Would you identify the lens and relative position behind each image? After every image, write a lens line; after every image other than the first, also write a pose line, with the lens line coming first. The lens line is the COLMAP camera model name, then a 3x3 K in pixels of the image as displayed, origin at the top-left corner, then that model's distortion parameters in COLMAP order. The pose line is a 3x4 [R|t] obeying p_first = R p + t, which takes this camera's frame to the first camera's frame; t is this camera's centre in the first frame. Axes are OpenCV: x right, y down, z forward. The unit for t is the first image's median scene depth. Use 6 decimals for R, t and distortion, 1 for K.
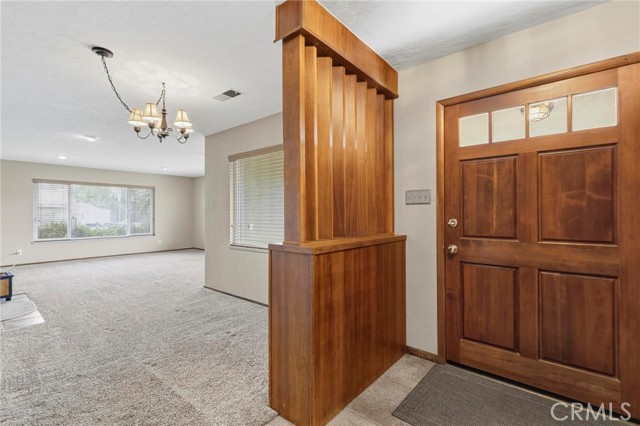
lens RADIAL K [[290.5, 0, 319.9], [0, 290.5, 211.4], [0, 0, 1]] dist [0.003968, 0.000373]
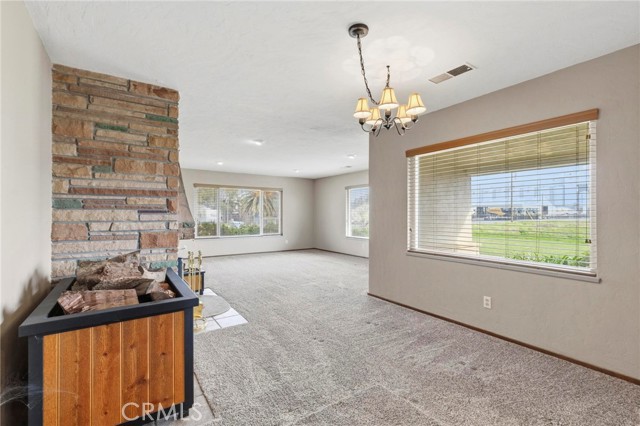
lens RADIAL K [[290.5, 0, 320.0], [0, 290.5, 212.6], [0, 0, 1]] dist [0.003968, 0.000373]
pose [[0.961017, 0.002282, -0.276479, -0.428983], [-0.001501, 0.999994, 0.003040, -0.006361], [0.276484, -0.002506, 0.961015, 0.096680]]
